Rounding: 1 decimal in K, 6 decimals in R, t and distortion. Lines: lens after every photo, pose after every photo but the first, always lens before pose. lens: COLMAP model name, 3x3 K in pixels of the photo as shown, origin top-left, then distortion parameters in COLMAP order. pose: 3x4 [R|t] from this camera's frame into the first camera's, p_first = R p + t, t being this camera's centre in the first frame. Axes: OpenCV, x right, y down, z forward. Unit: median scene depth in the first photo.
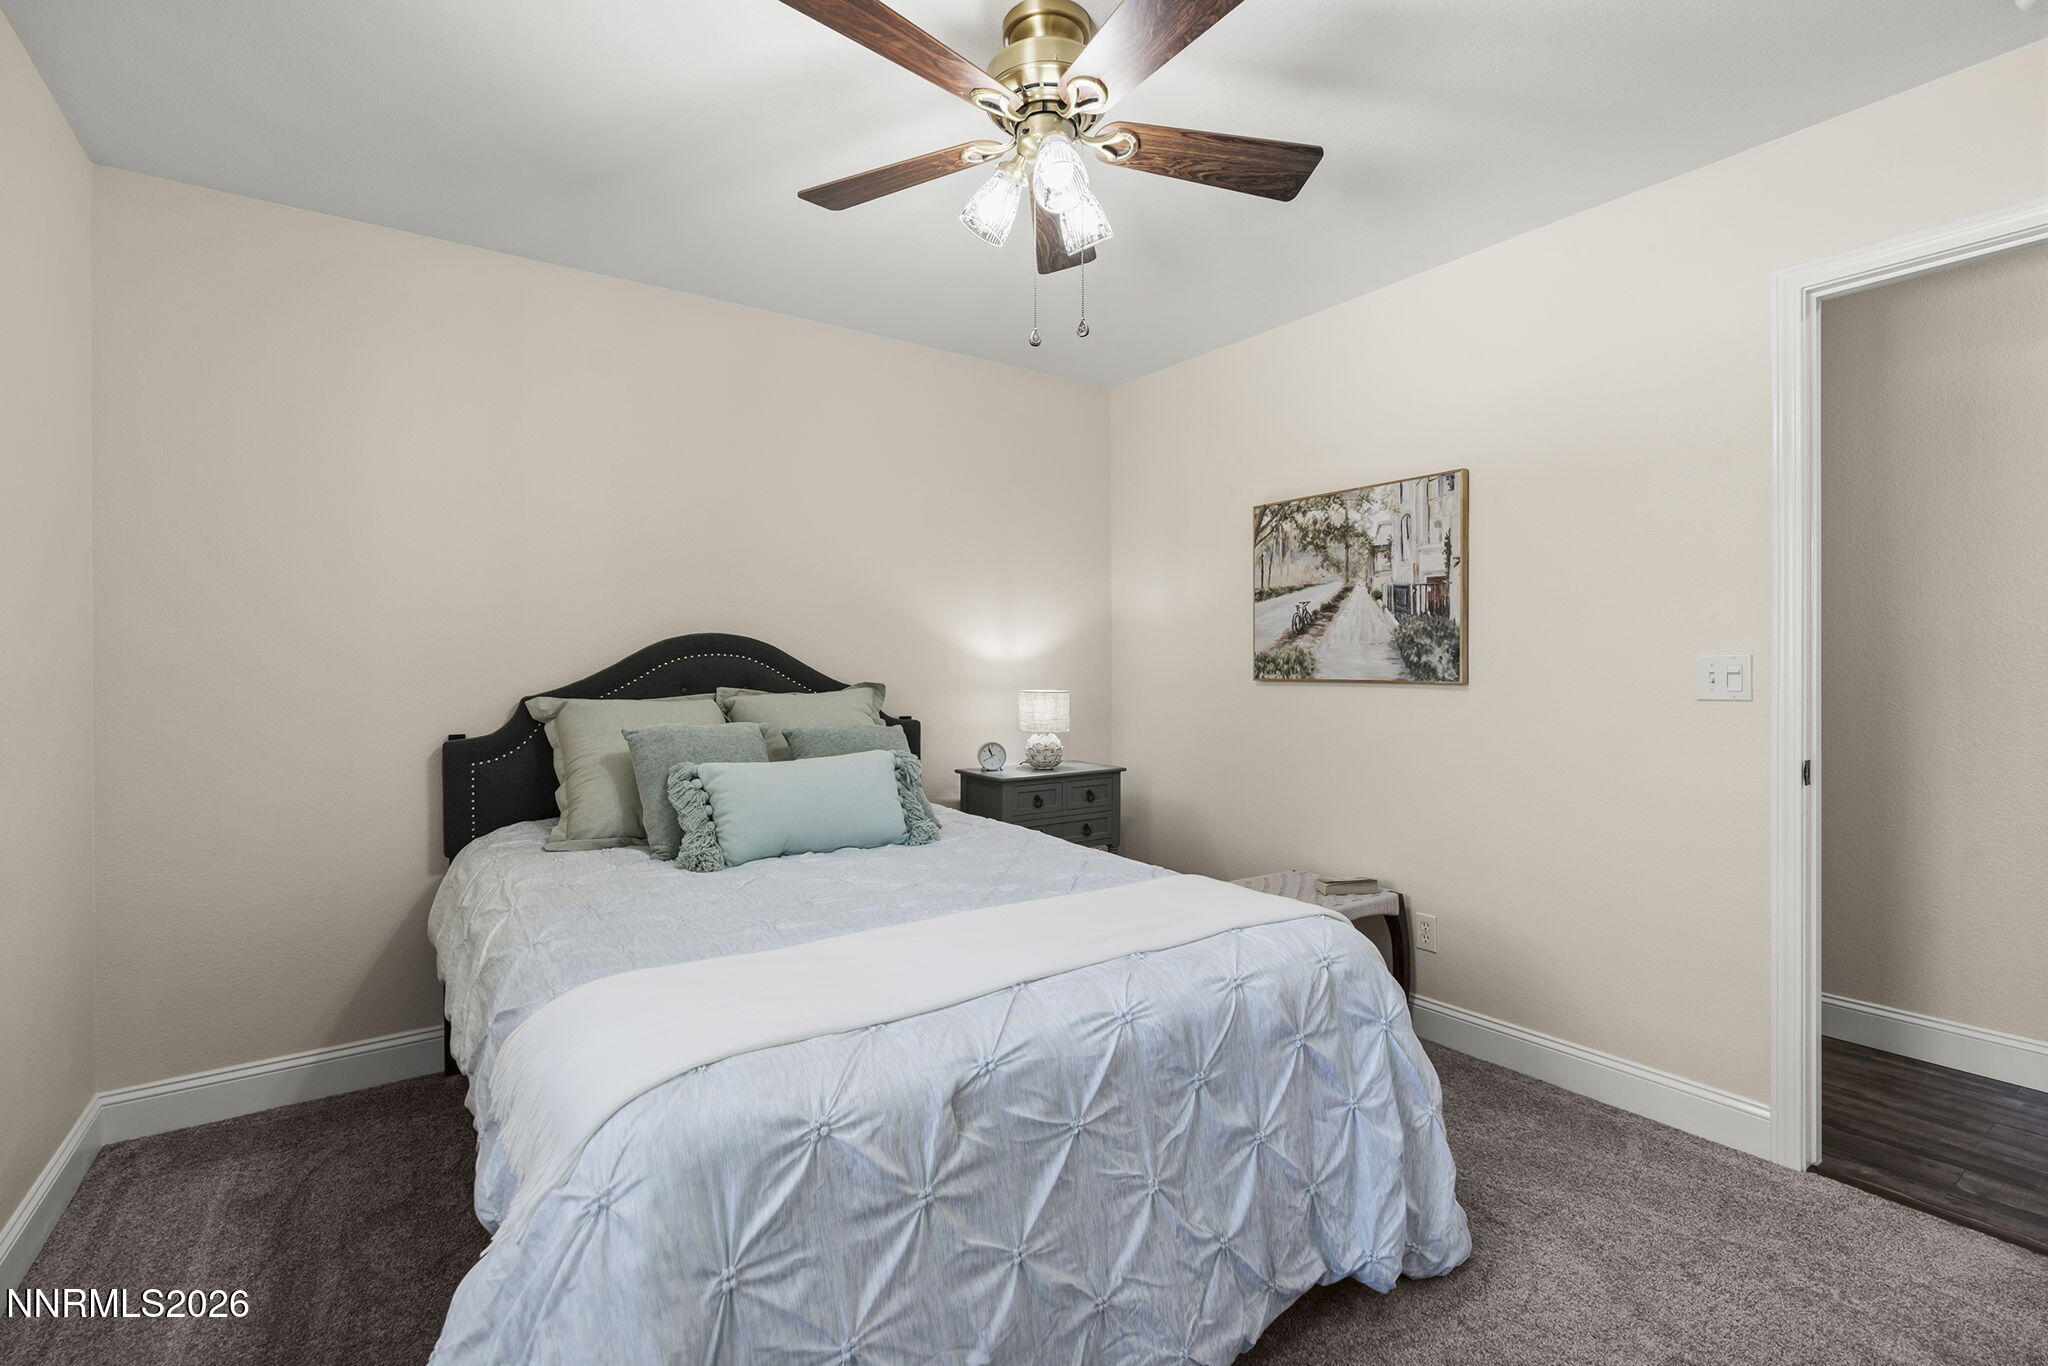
lens RADIAL K [[899.5, 0, 1024.1], [0, 899.5, 681.1], [0, 0, 1]] dist [0.001295, 0.000057]
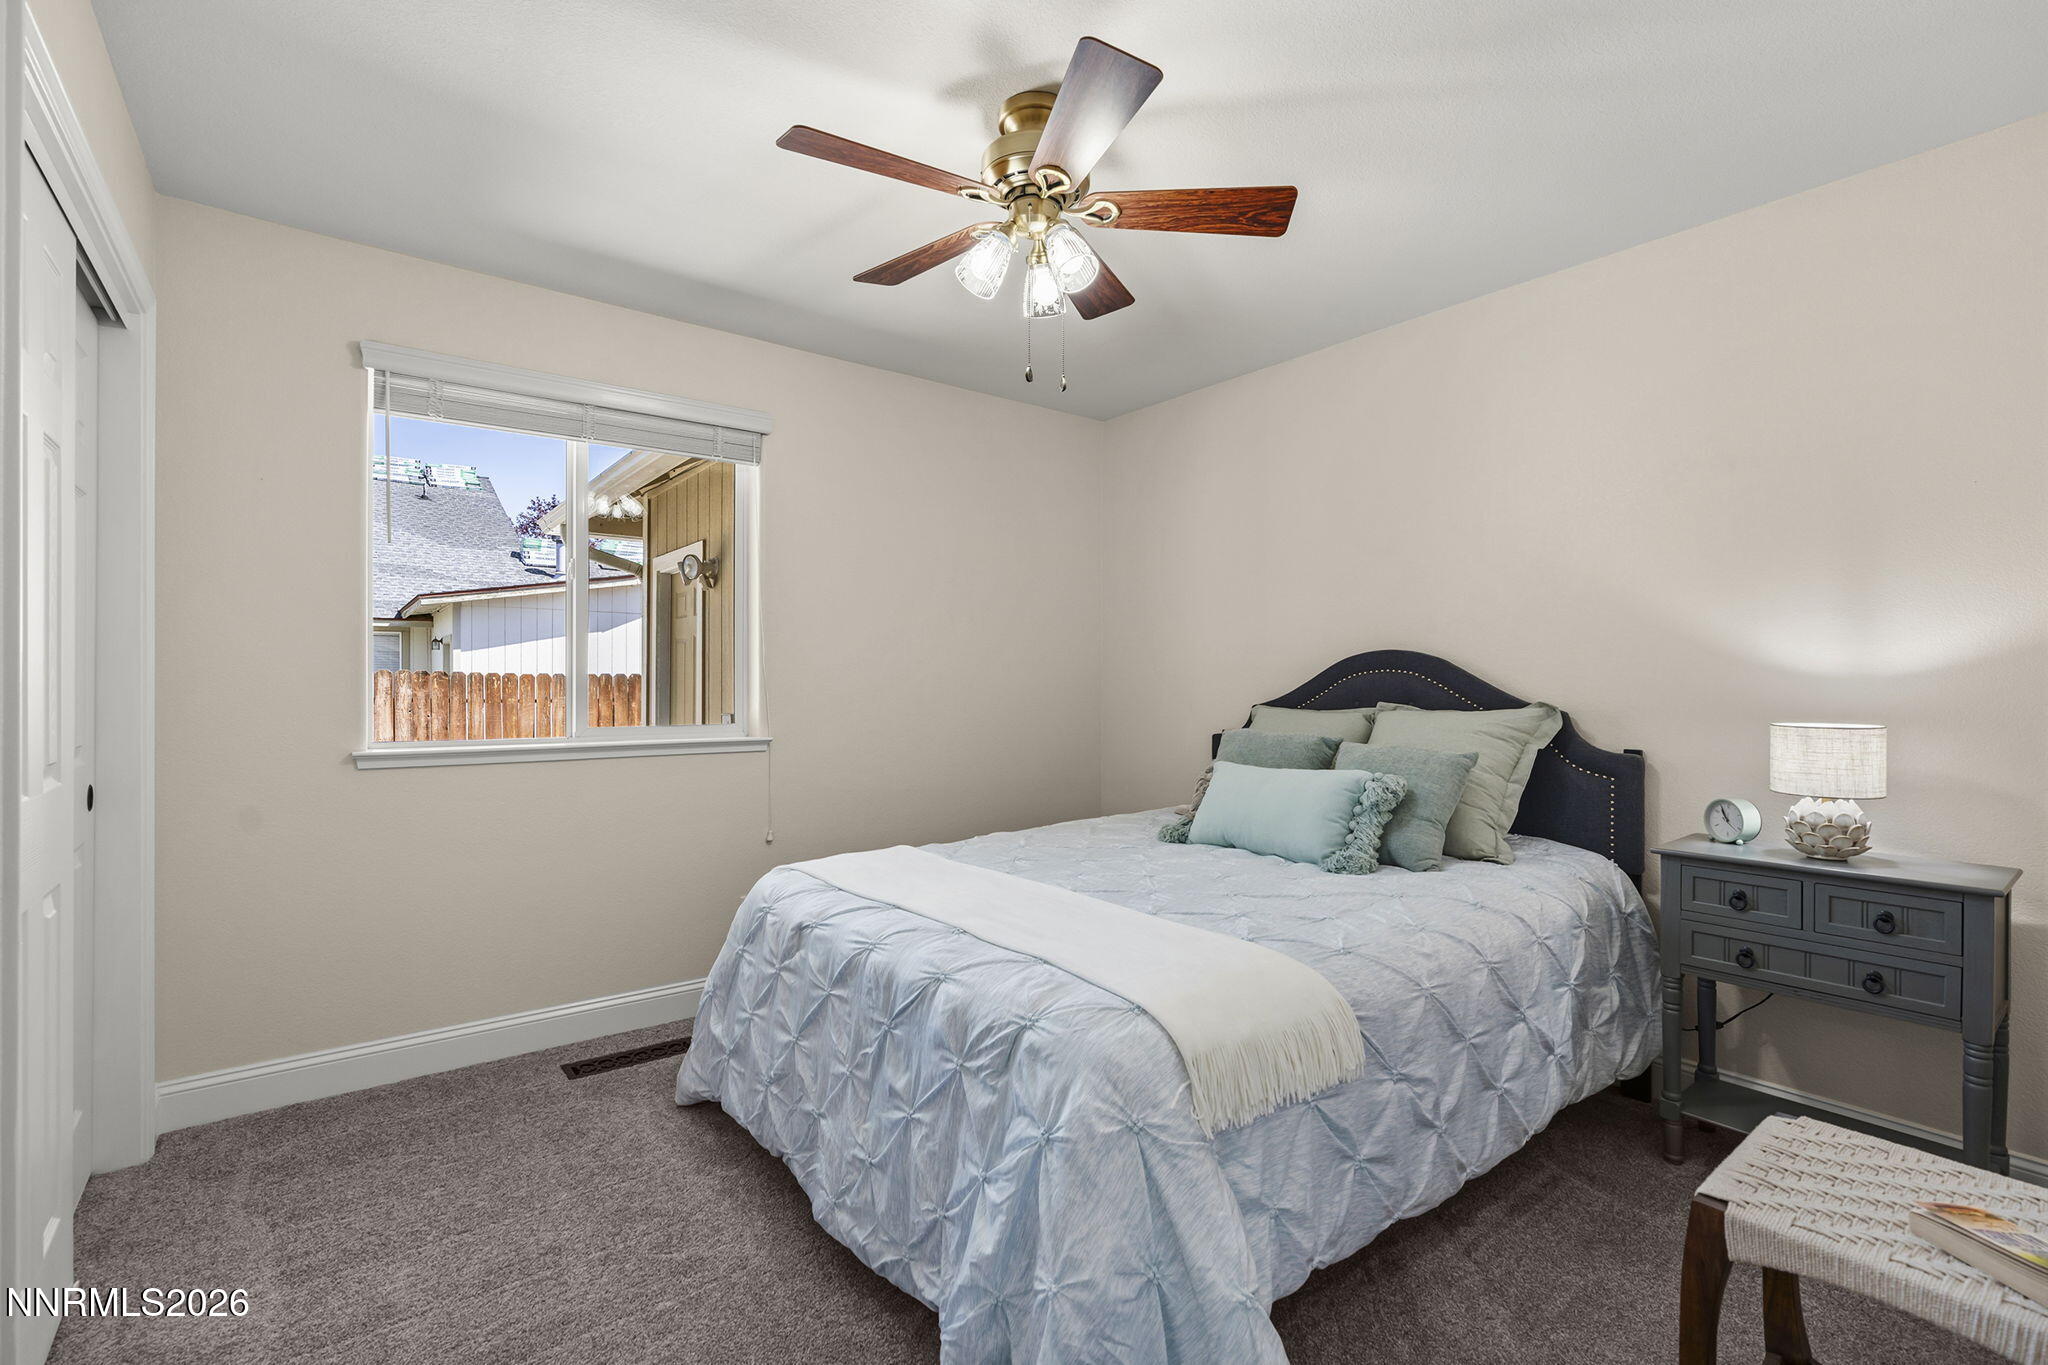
lens RADIAL K [[899.5, 0, 1022.4], [0, 899.5, 685.1], [0, 0, 1]] dist [0.001295, 0.000057]
pose [[0.041000, -0.001803, -0.999158, 0.647635], [-0.011244, 0.999934, -0.002266, -0.005460], [0.999096, 0.011327, 0.040977, 0.517920]]
